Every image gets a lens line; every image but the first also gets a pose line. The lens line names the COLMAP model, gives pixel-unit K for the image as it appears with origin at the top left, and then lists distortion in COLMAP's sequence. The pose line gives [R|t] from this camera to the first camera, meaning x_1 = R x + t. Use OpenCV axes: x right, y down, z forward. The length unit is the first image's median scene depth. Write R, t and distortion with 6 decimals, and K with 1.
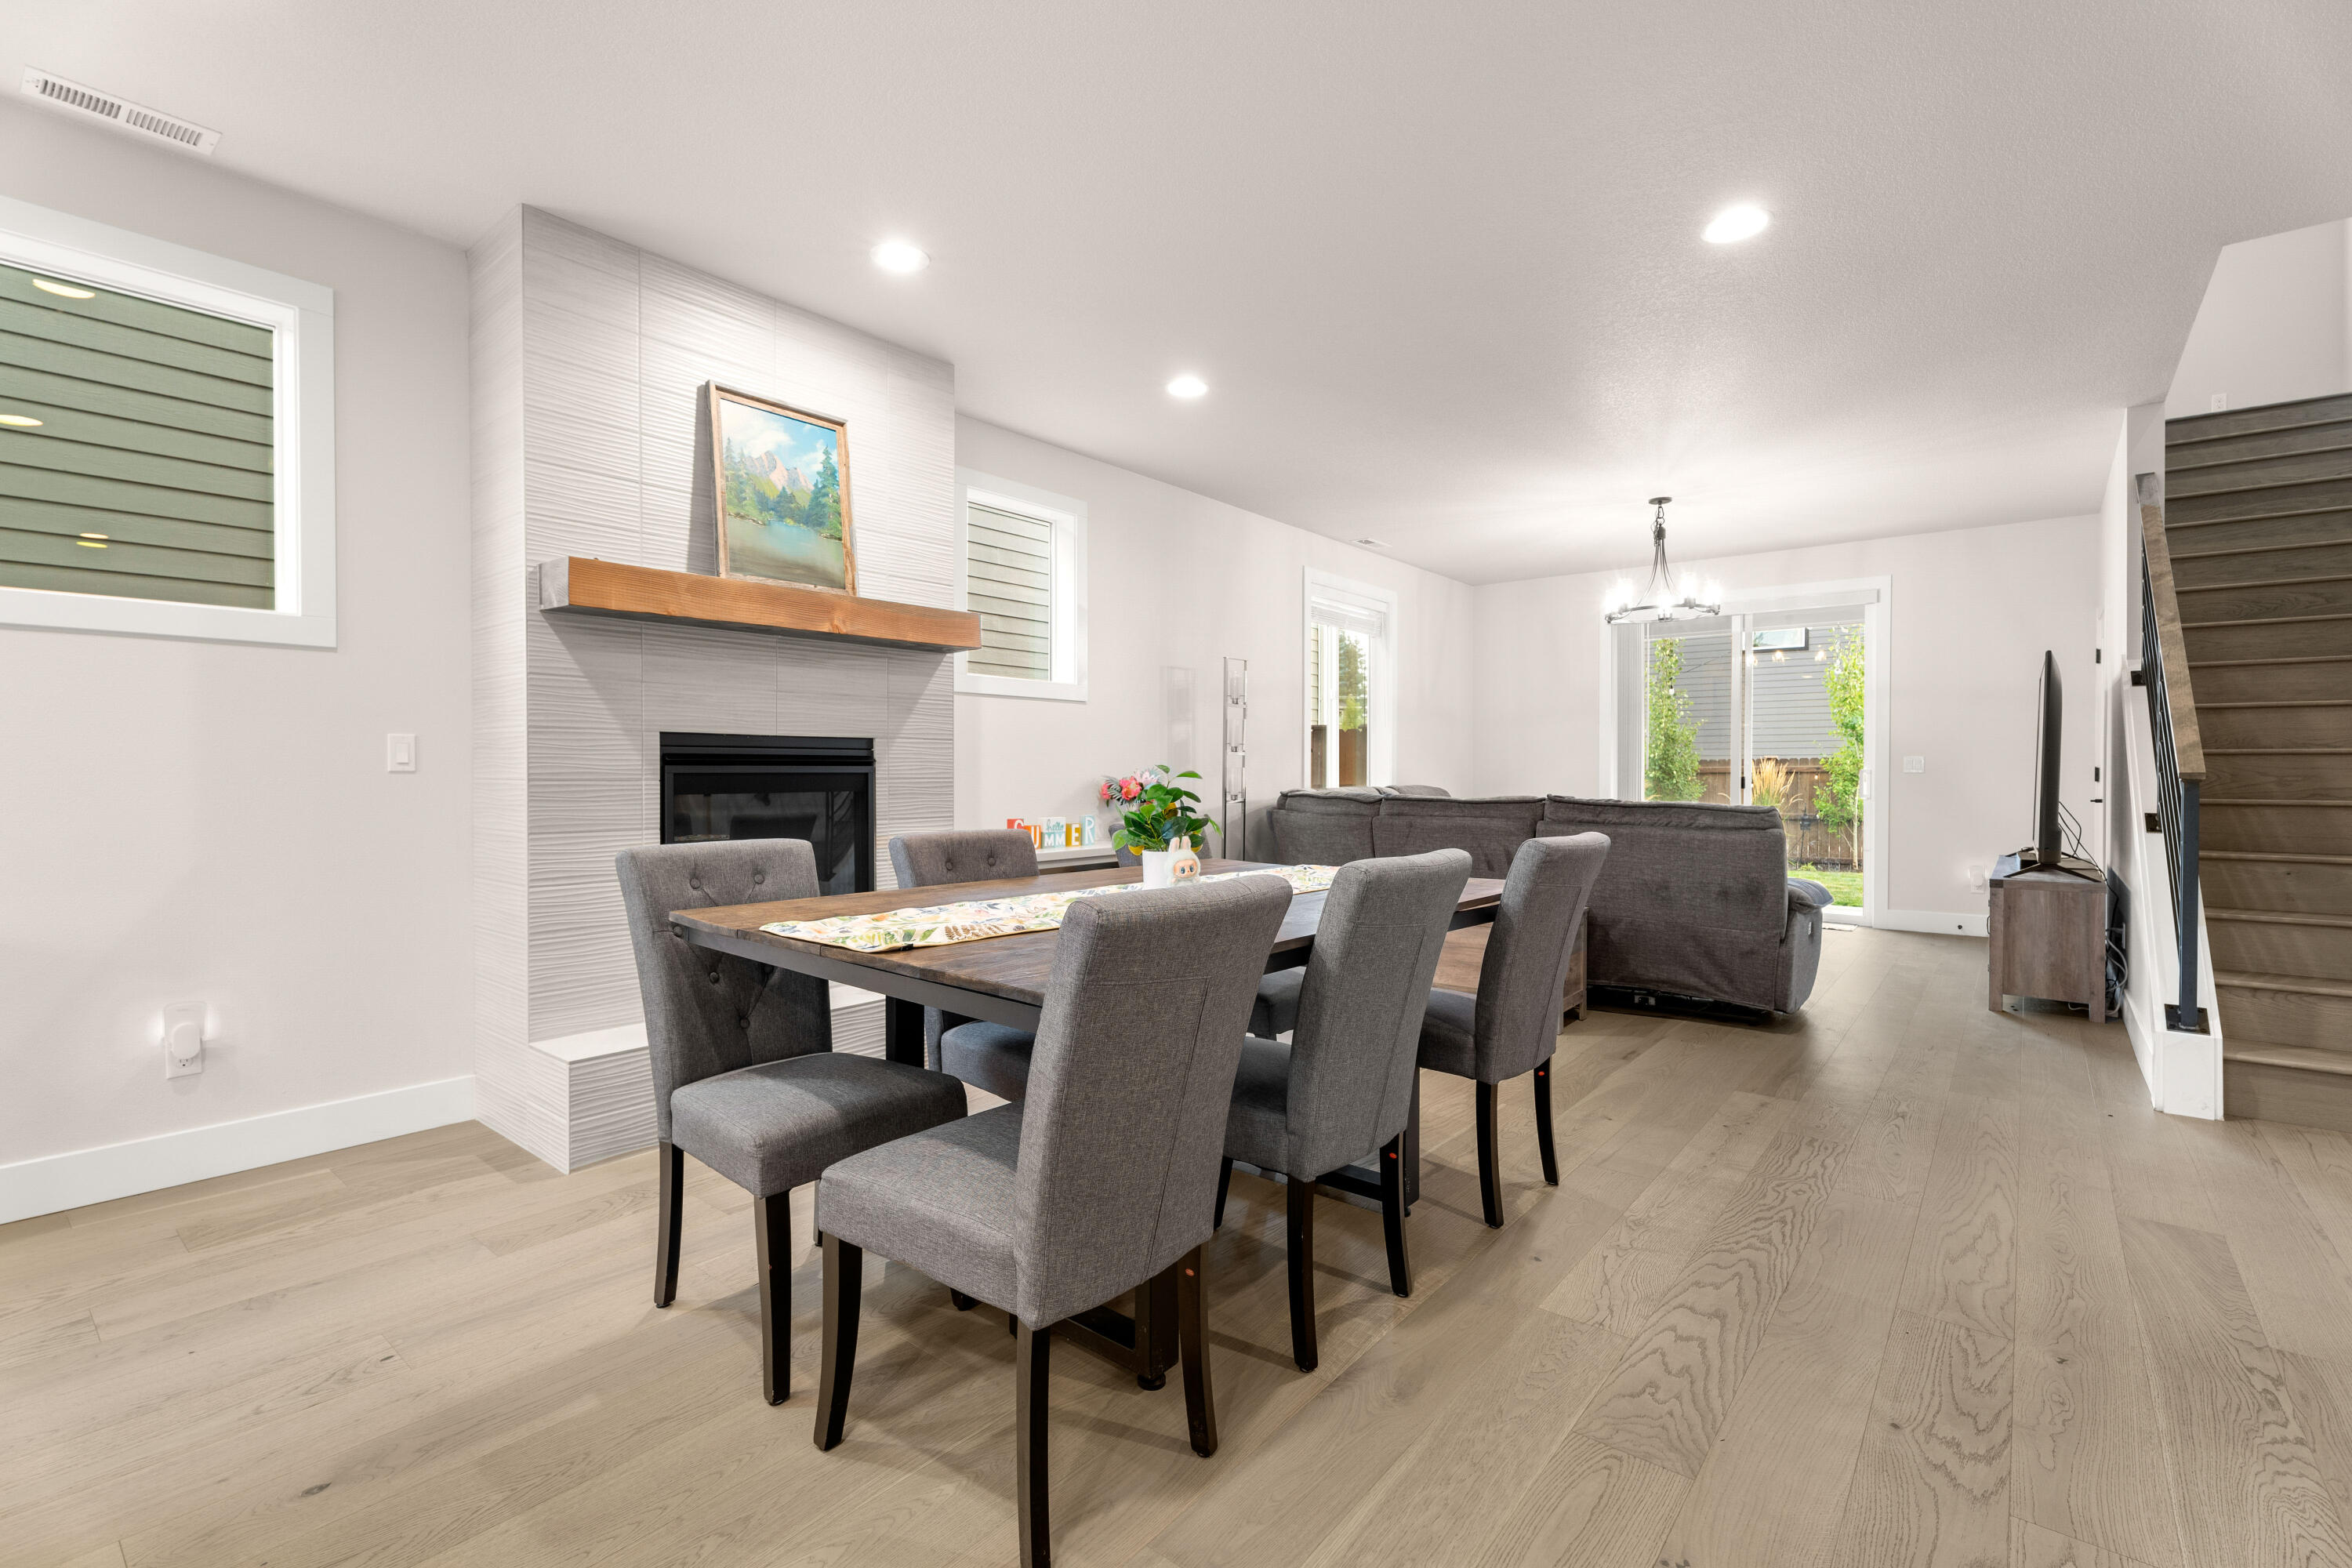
lens RADIAL K [[1038.4, 0, 1176.0], [0, 1038.4, 784.0], [0, 0, 1]] dist [-0.000653, -0.000162]
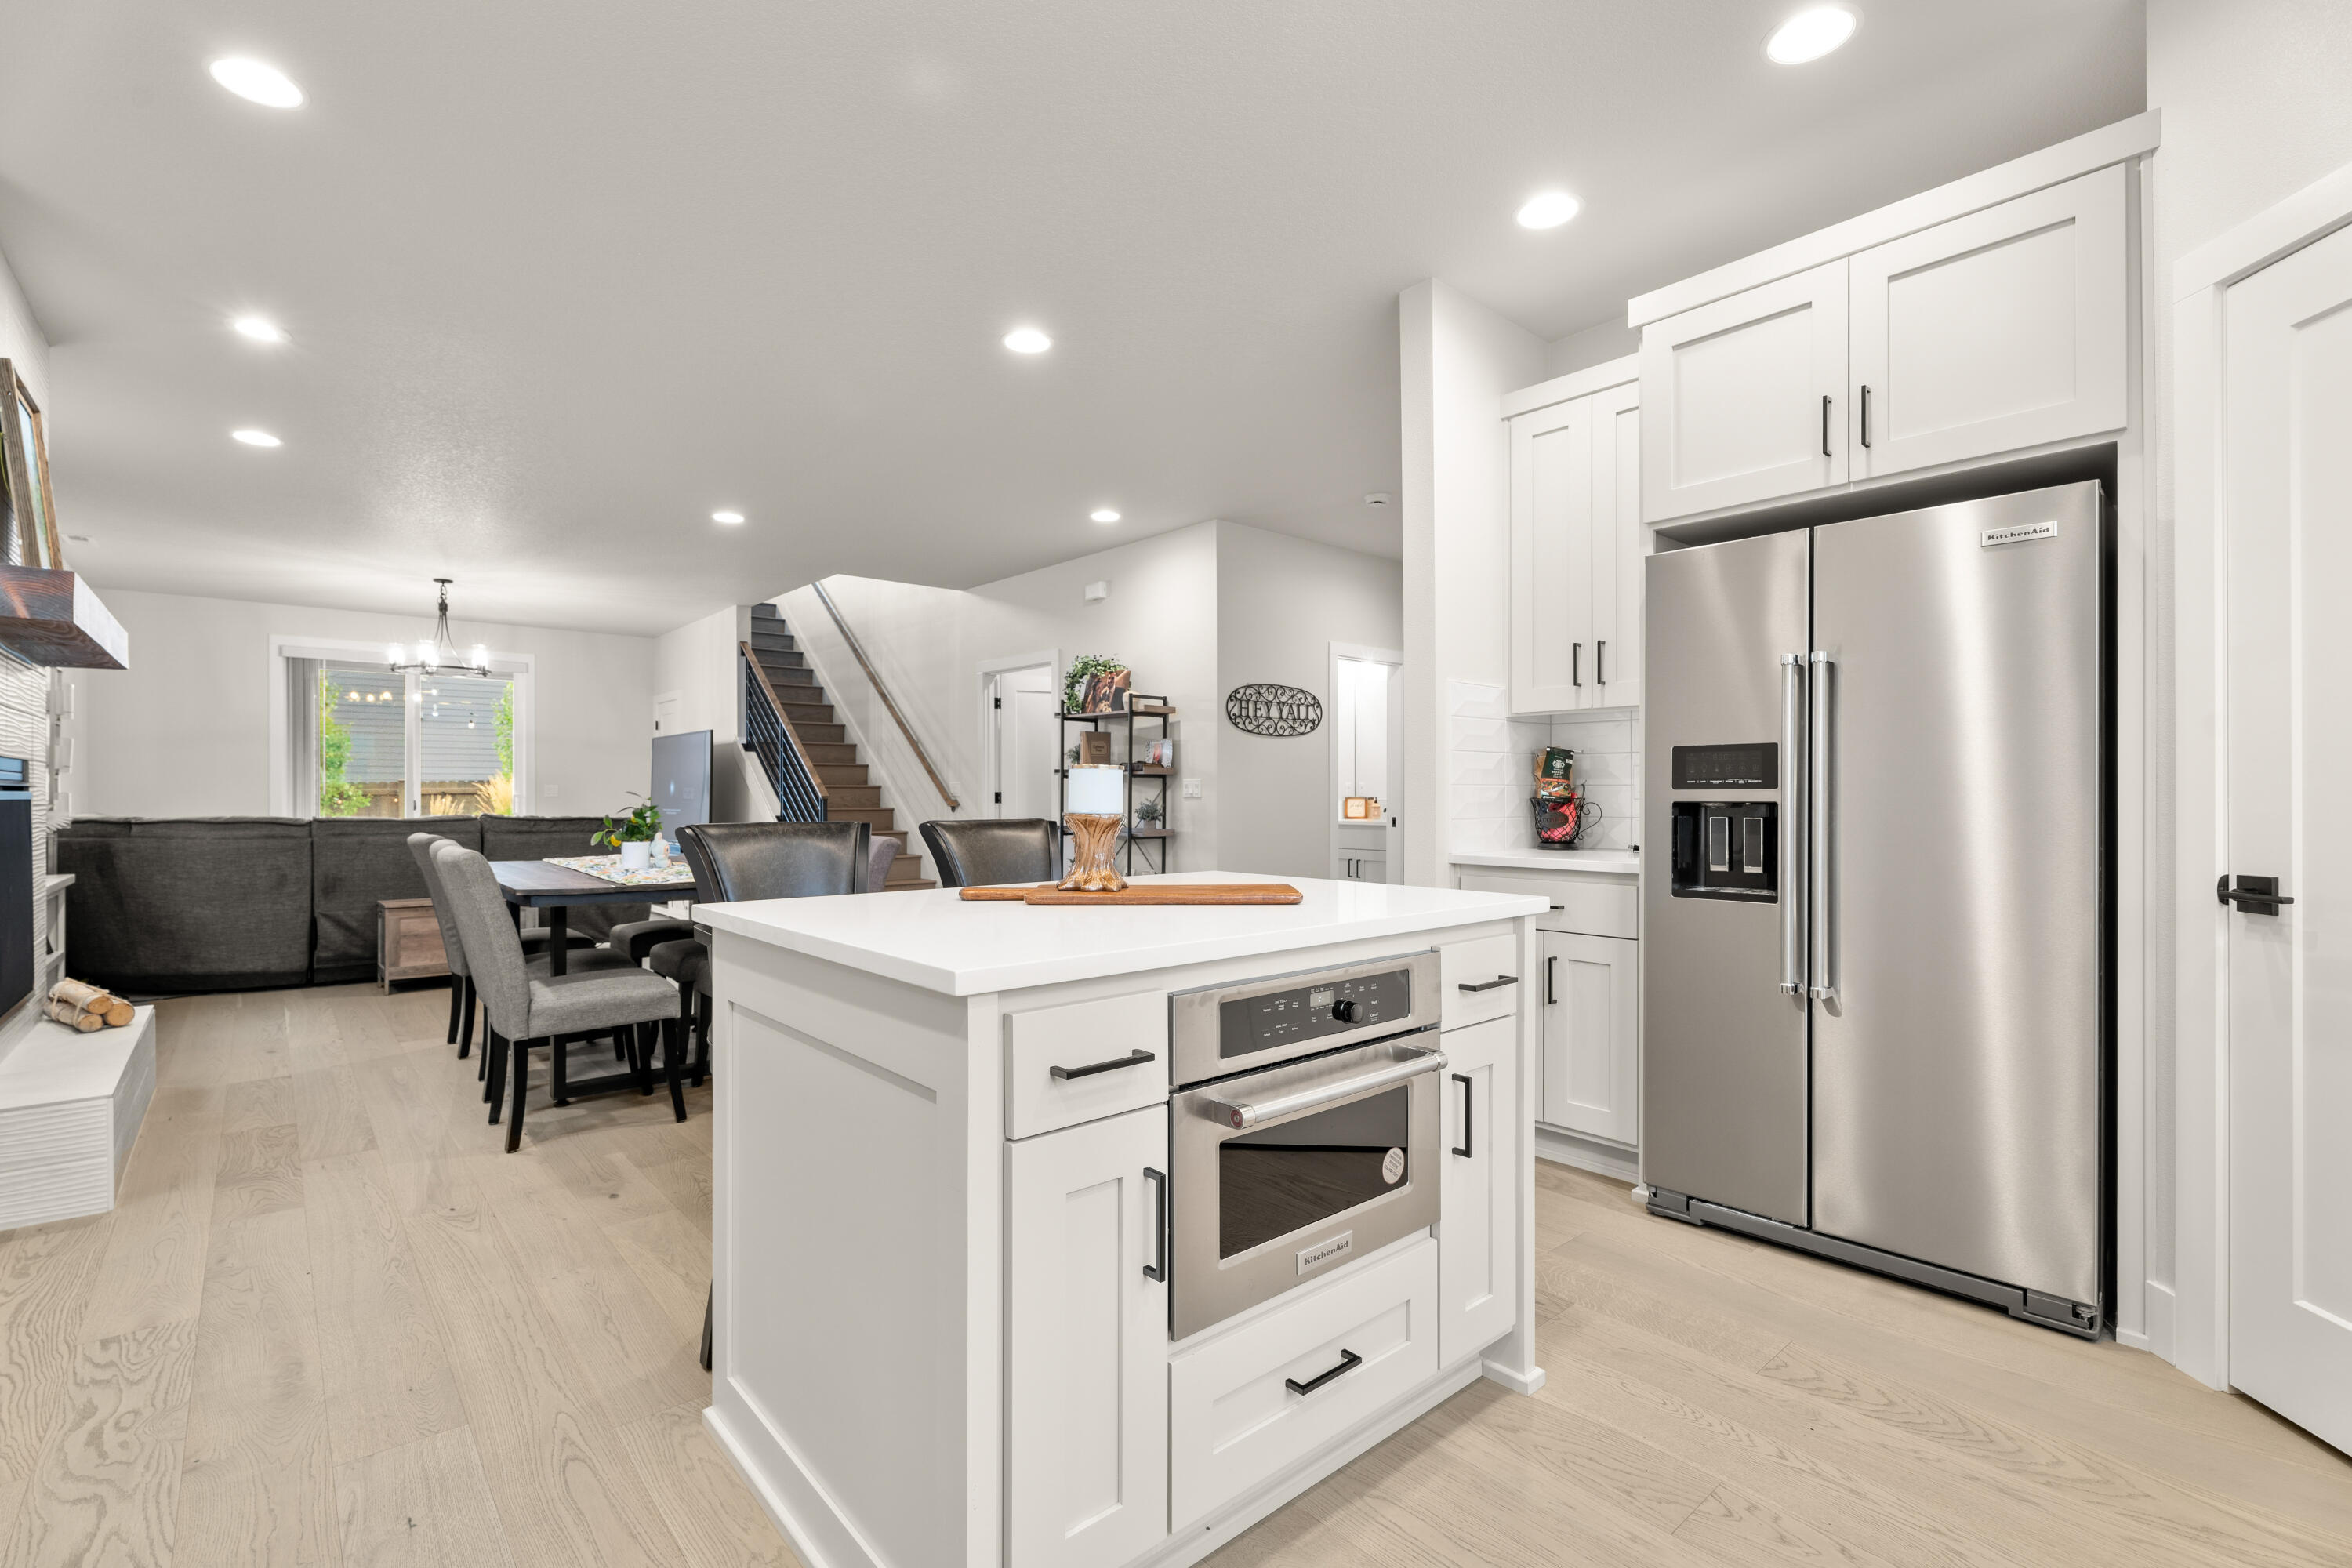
lens RADIAL K [[1038.4, 0, 1176.0], [0, 1038.4, 784.0], [0, 0, 1]] dist [-0.000653, -0.000162]
pose [[0.152751, 0.014258, 0.988162, -0.632451], [0.010365, 0.999818, -0.016028, 0.001808], [-0.988210, 0.012691, 0.152576, -0.062078]]
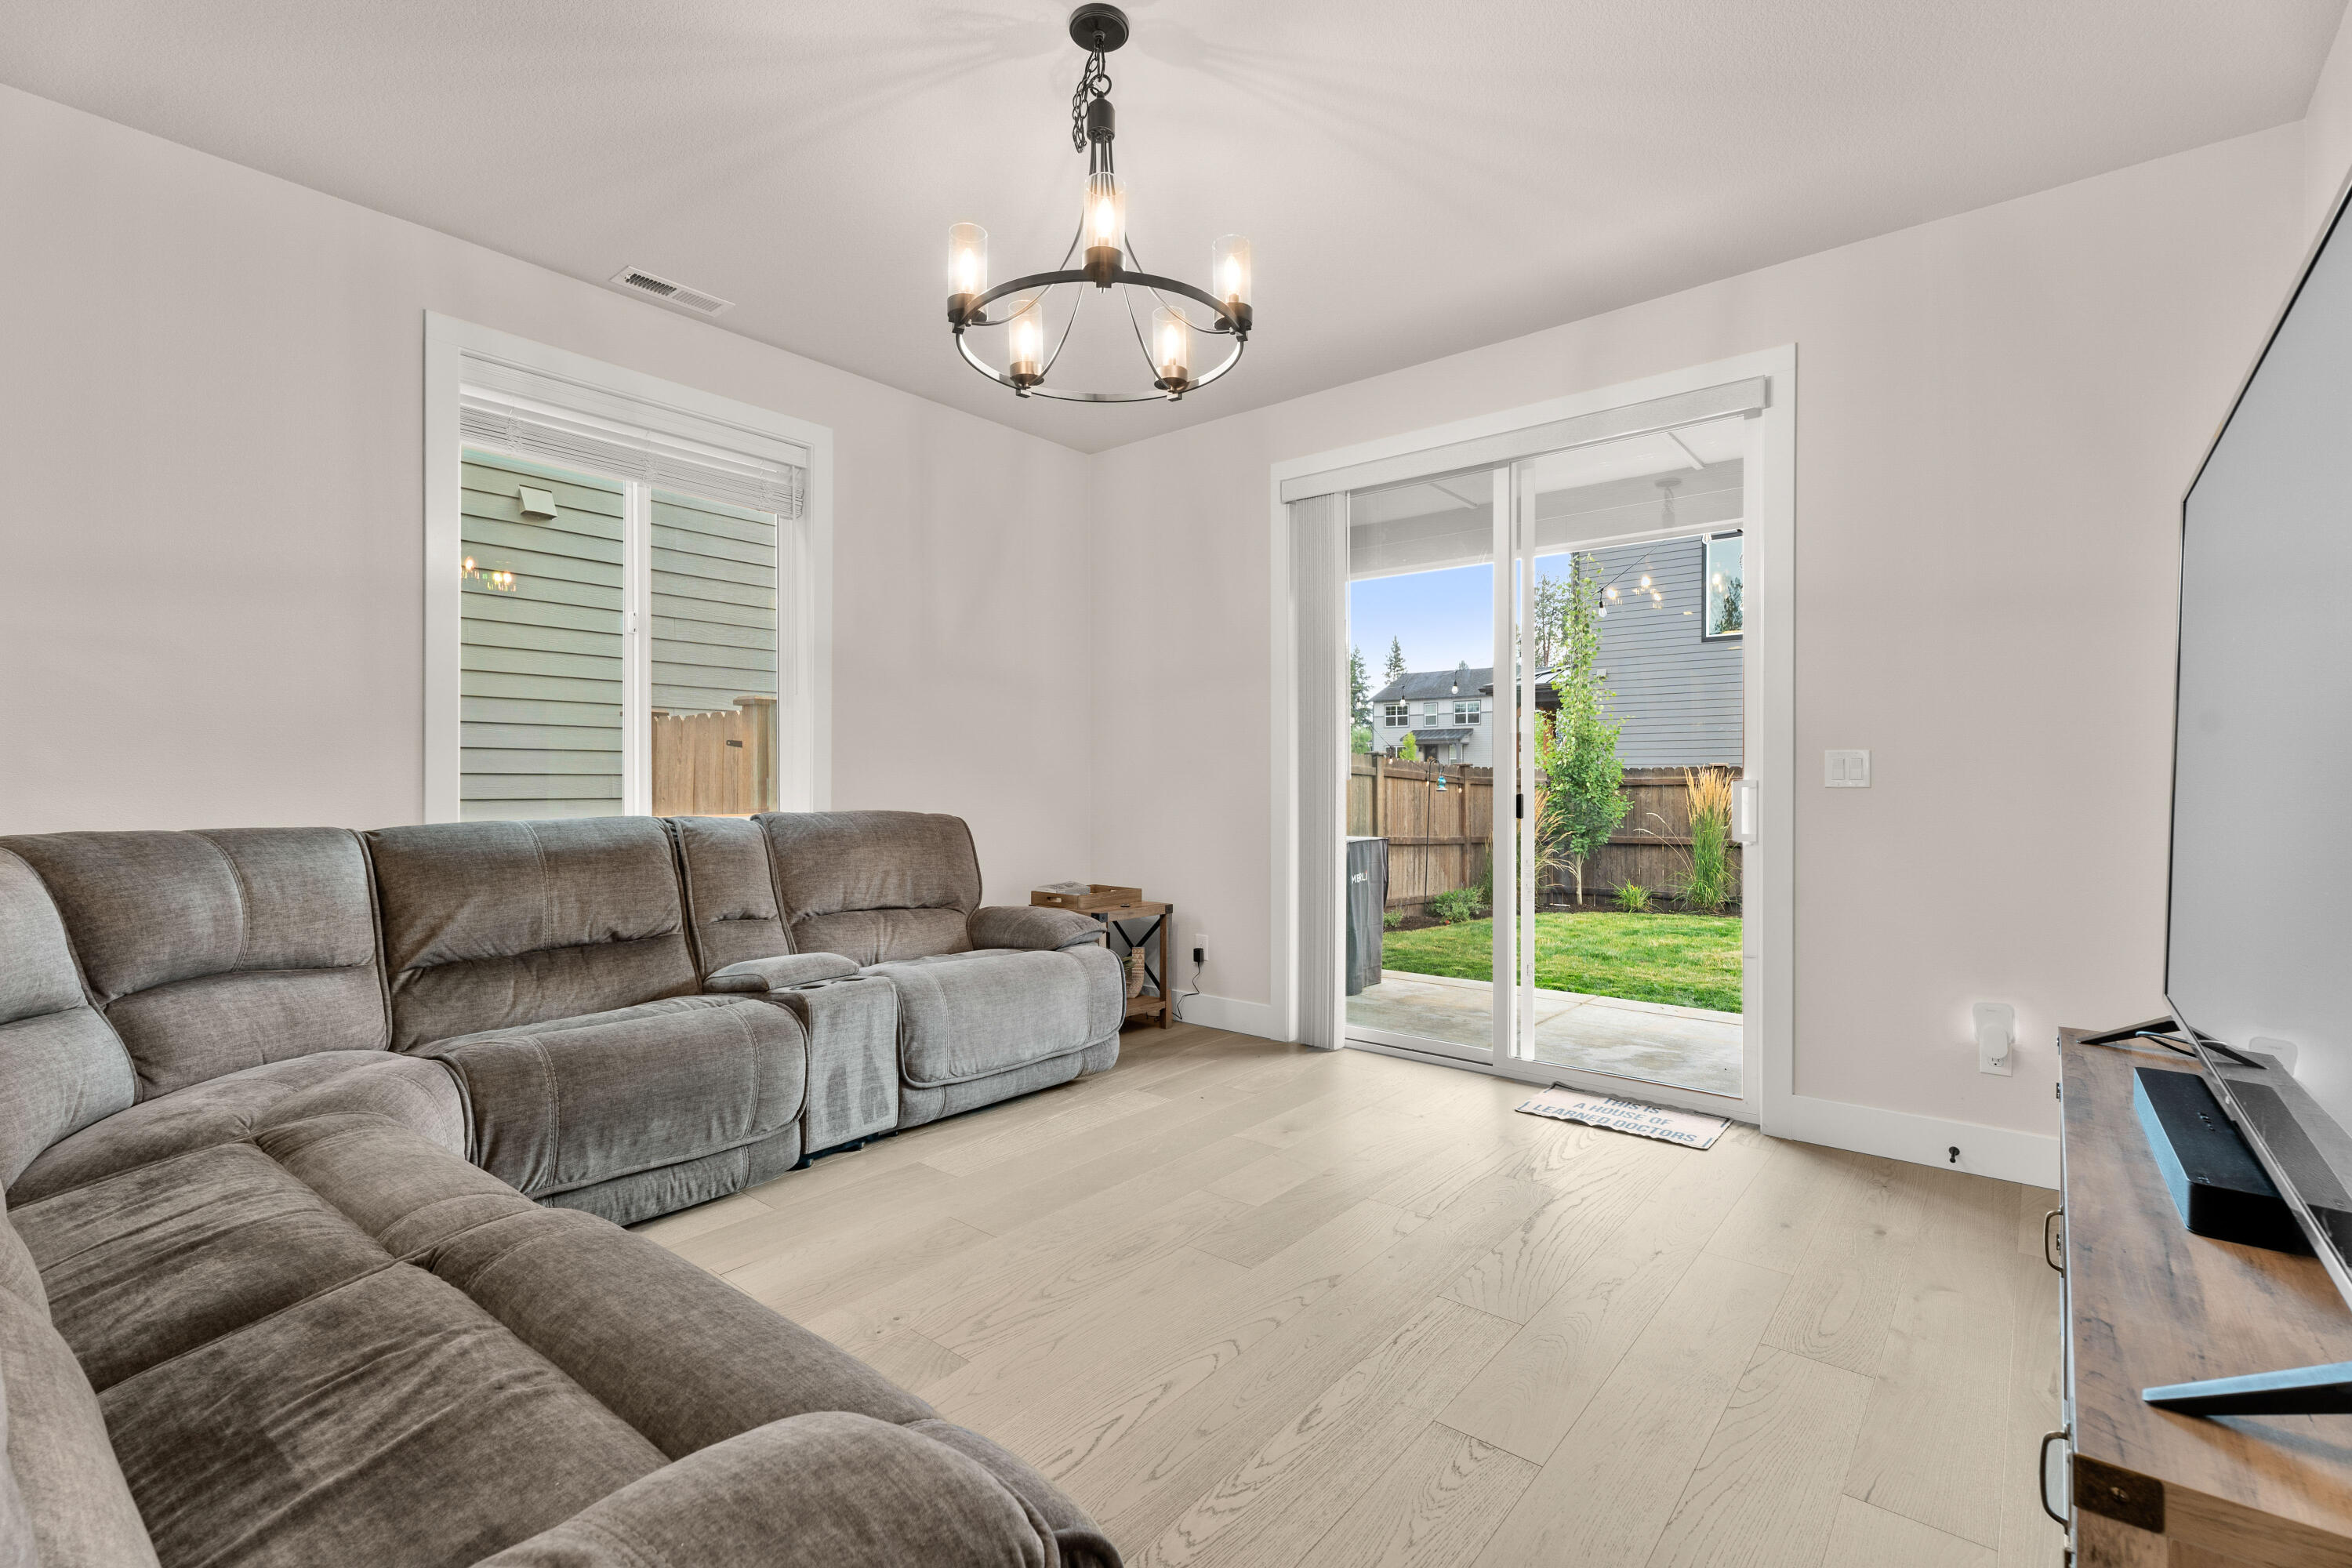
lens RADIAL K [[1038.4, 0, 1176.0], [0, 1038.4, 784.0], [0, 0, 1]] dist [-0.000653, -0.000162]
pose [[0.999968, 0.000399, -0.008047, 0.495878], [-0.000486, 0.999941, -0.010834, -0.009043], [0.008042, 0.010837, 0.999909, 0.644840]]
